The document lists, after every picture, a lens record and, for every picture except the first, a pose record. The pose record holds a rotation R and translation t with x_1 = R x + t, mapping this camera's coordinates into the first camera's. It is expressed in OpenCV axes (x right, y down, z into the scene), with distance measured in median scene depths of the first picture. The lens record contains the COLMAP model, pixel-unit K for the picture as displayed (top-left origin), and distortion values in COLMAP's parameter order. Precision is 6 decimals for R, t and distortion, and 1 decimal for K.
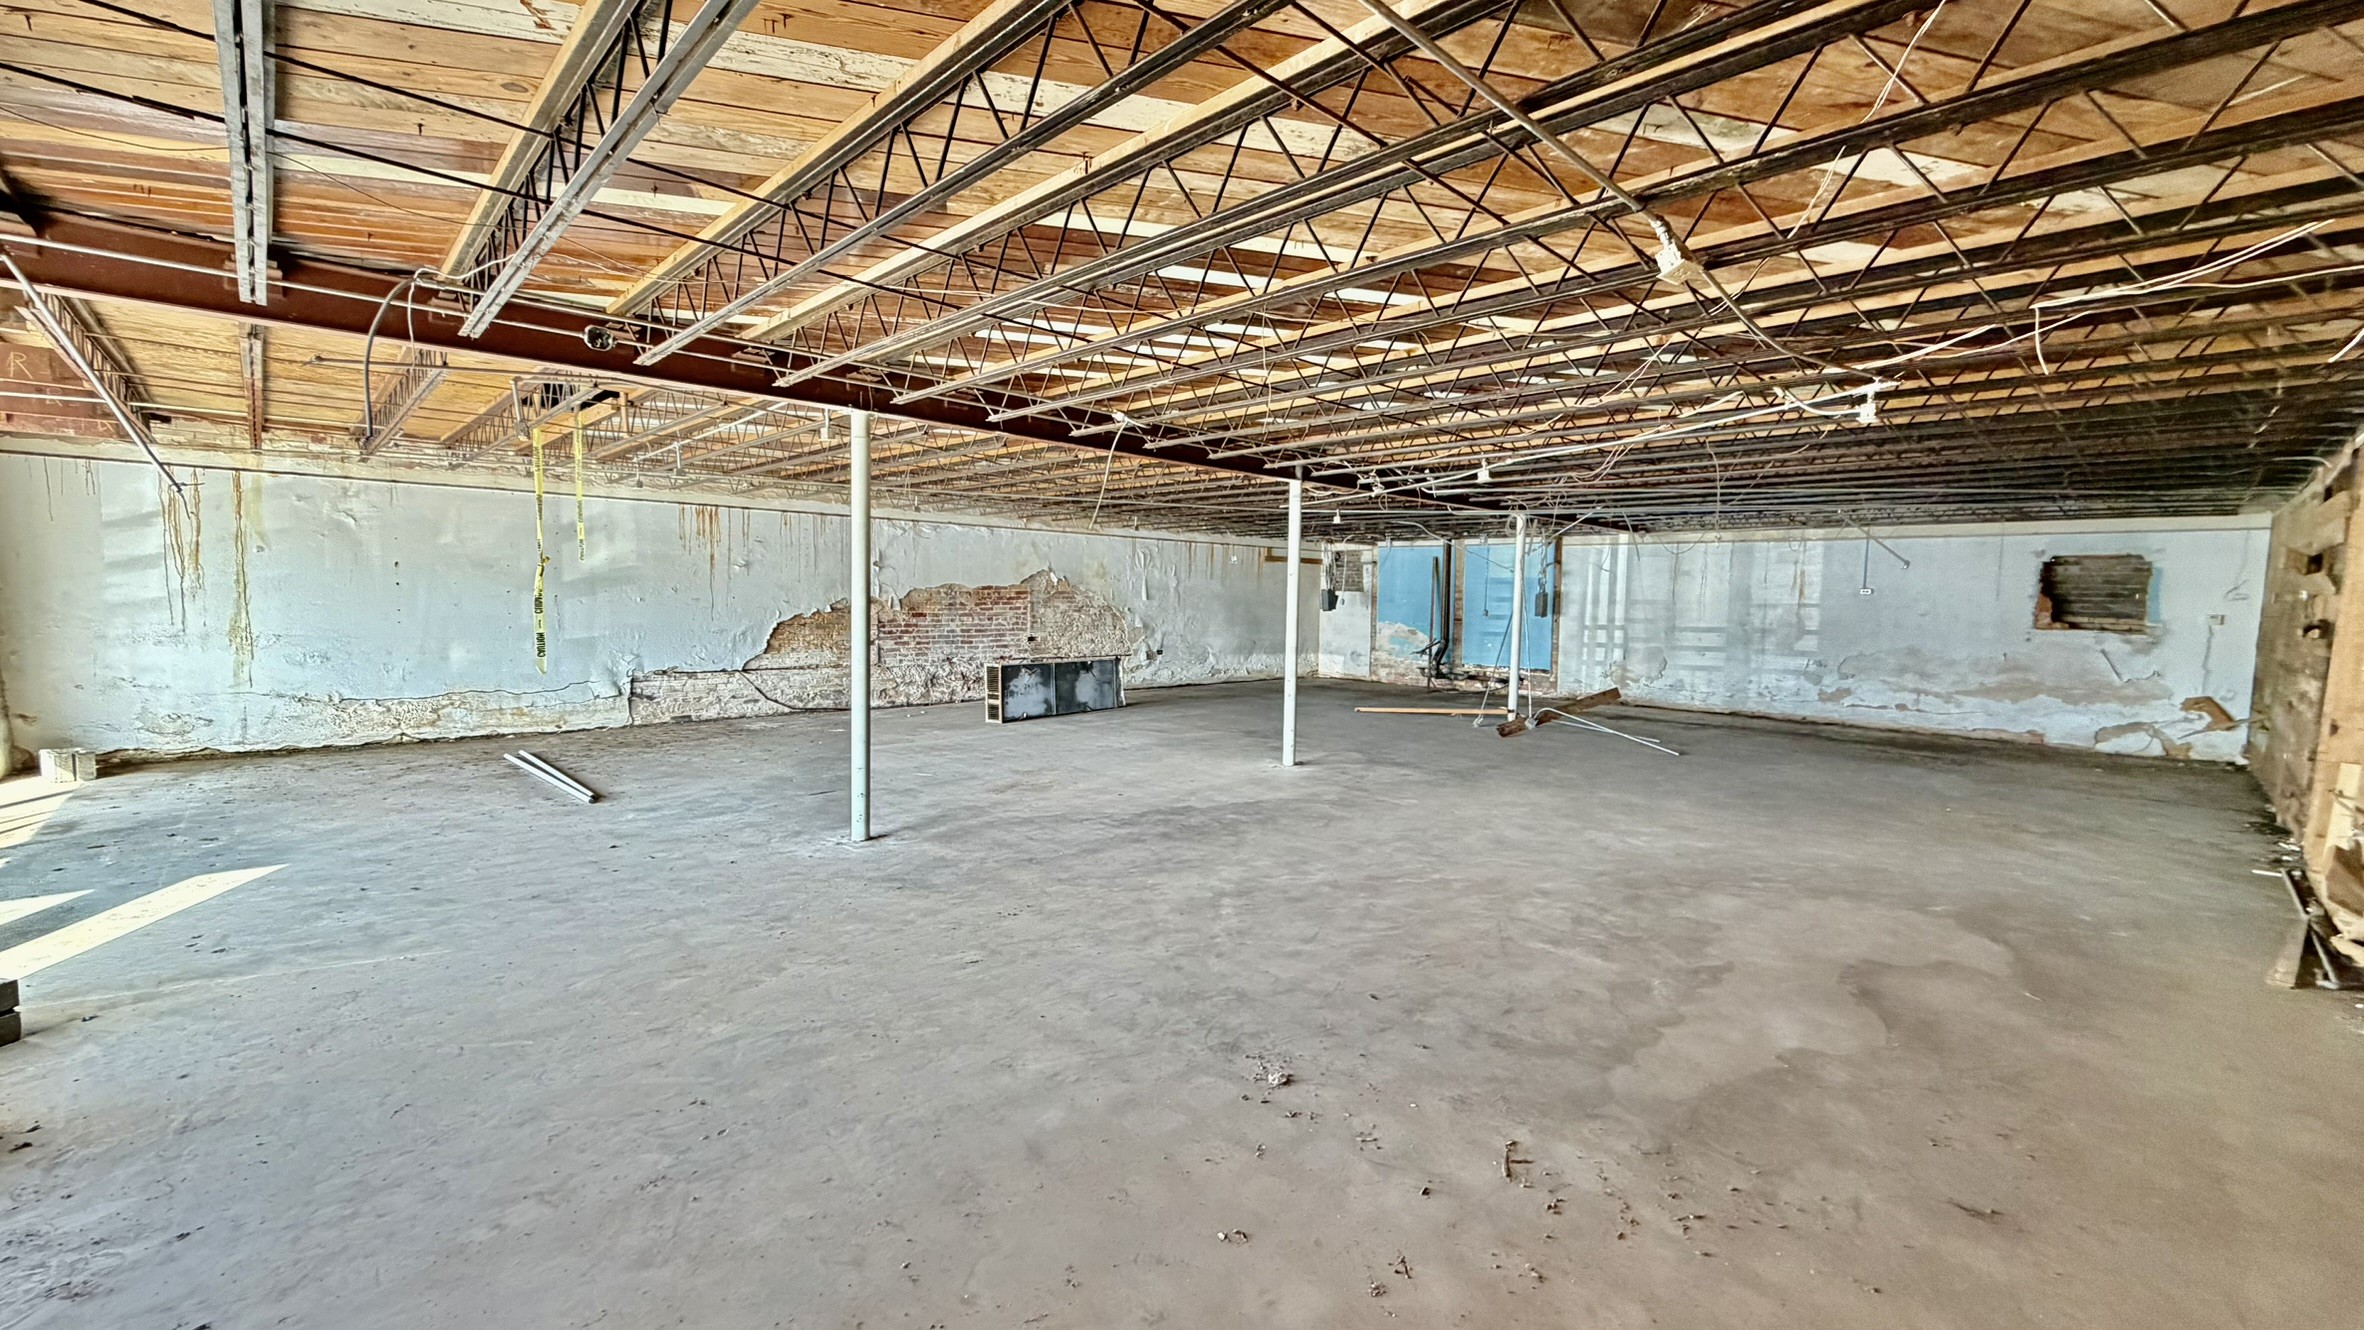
lens RADIAL K [[922.0, 0, 1181.8], [0, 922.0, 668.9], [0, 0, 1]] dist [0.000390, -0.000179]
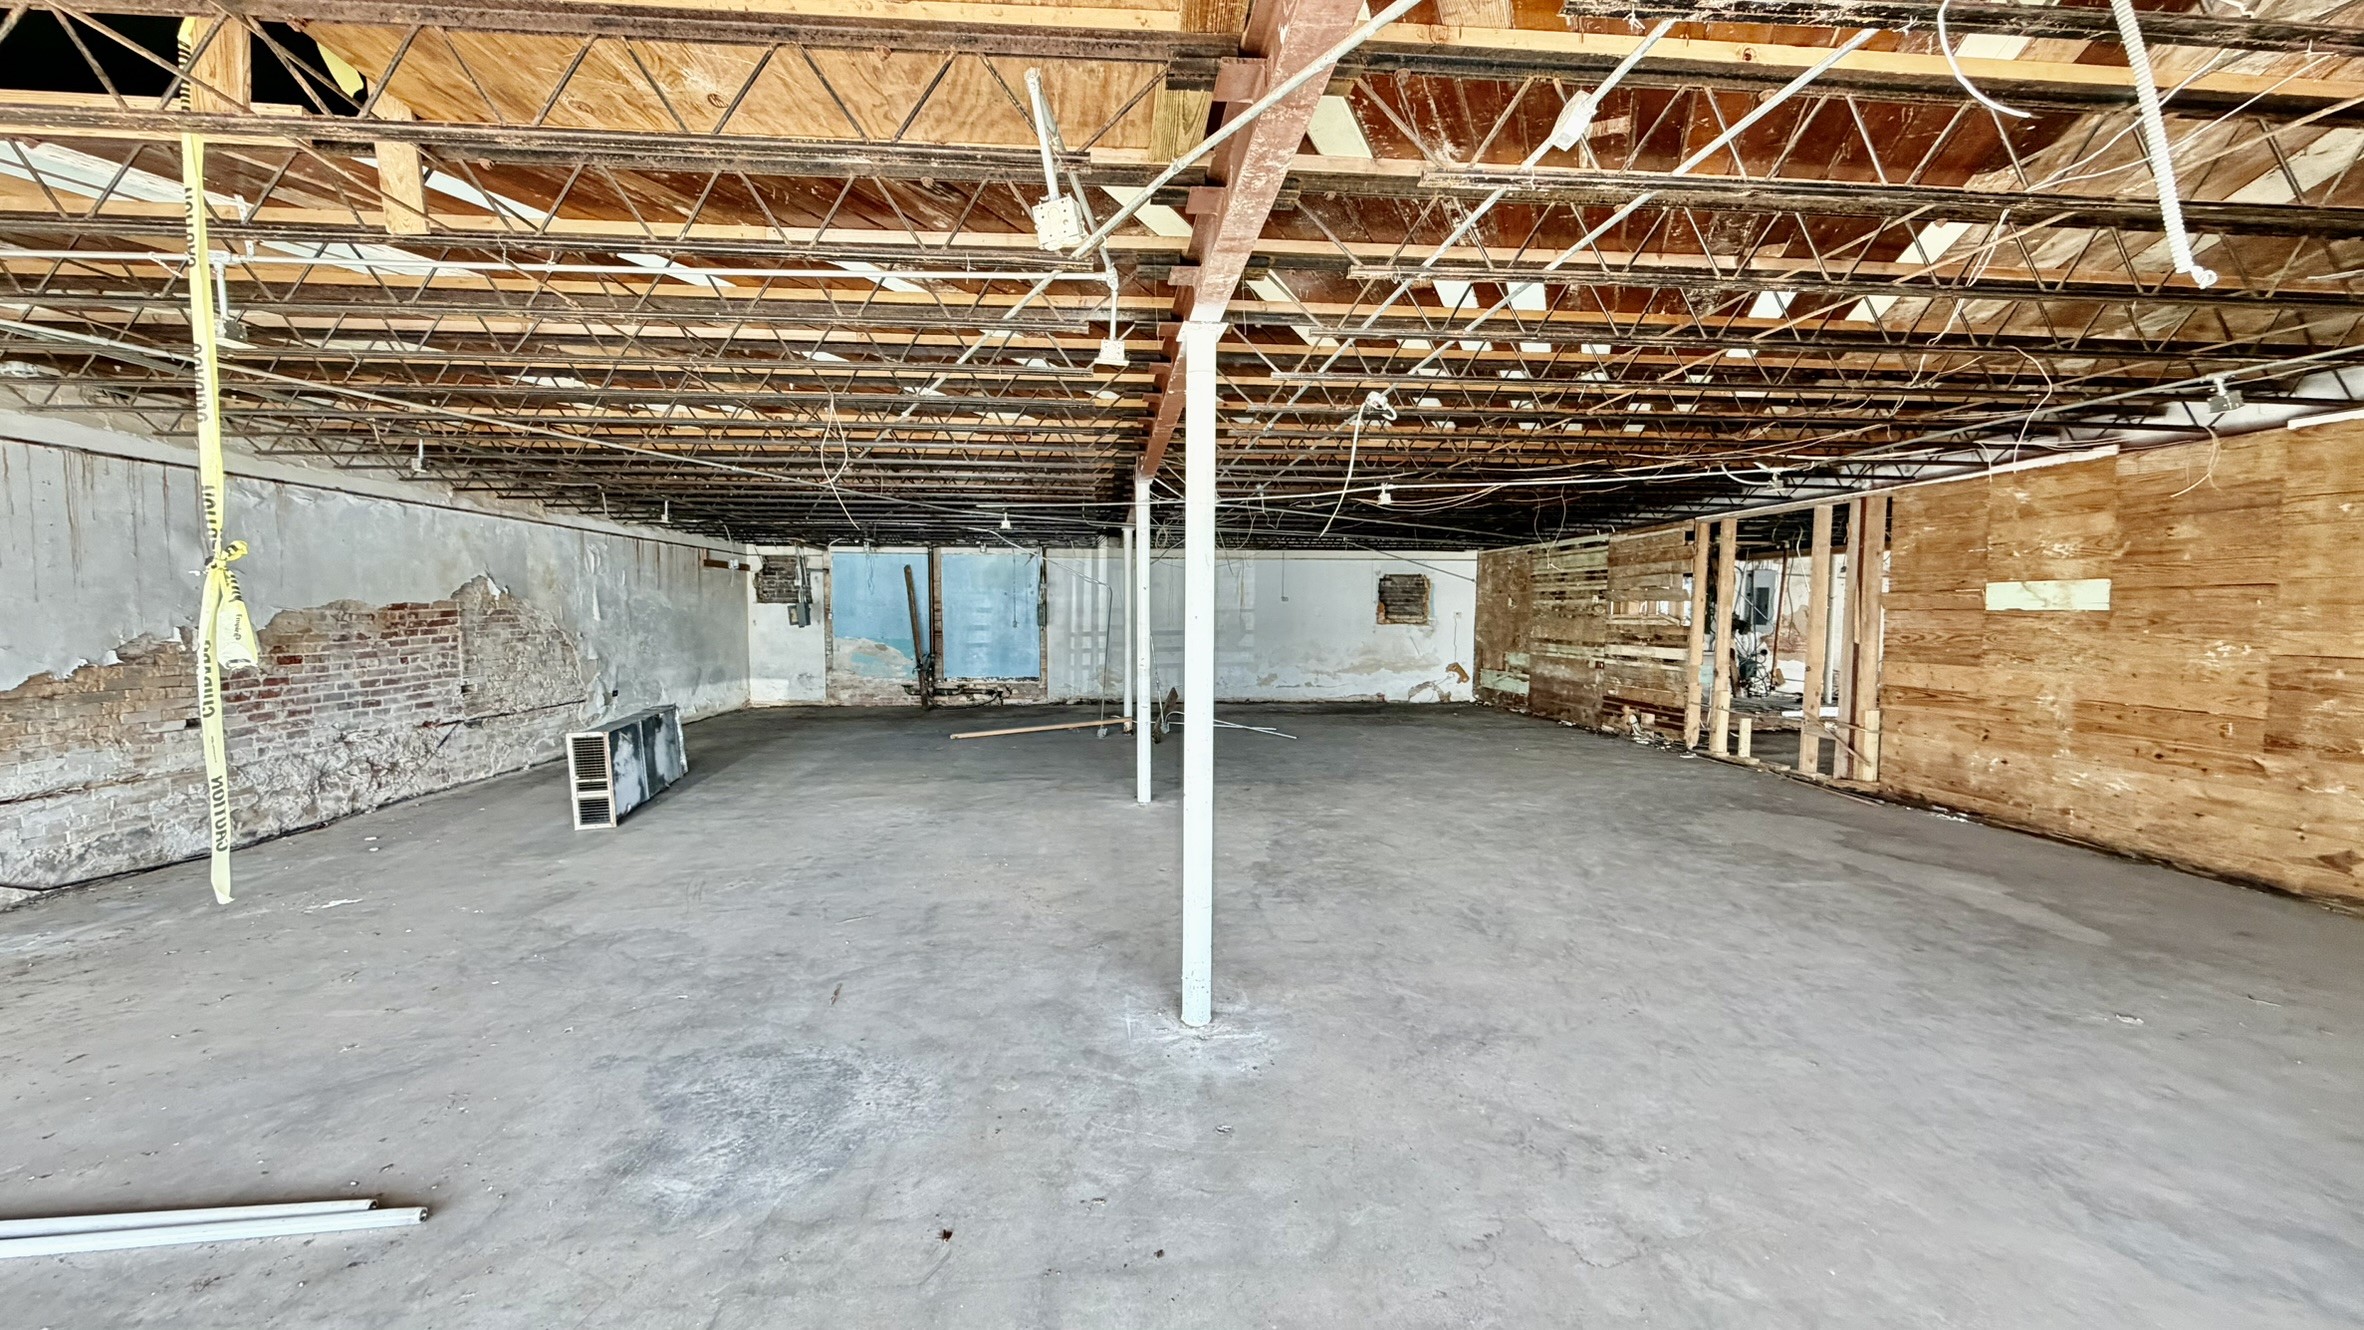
lens RADIAL K [[922.0, 0, 1180.9], [0, 922.0, 666.4], [0, 0, 1]] dist [0.000390, -0.000179]
pose [[0.636067, -0.065016, 0.768890, -0.395317], [0.072160, 0.997089, 0.024618, -0.033563], [-0.768253, 0.039824, 0.638907, 0.291887]]
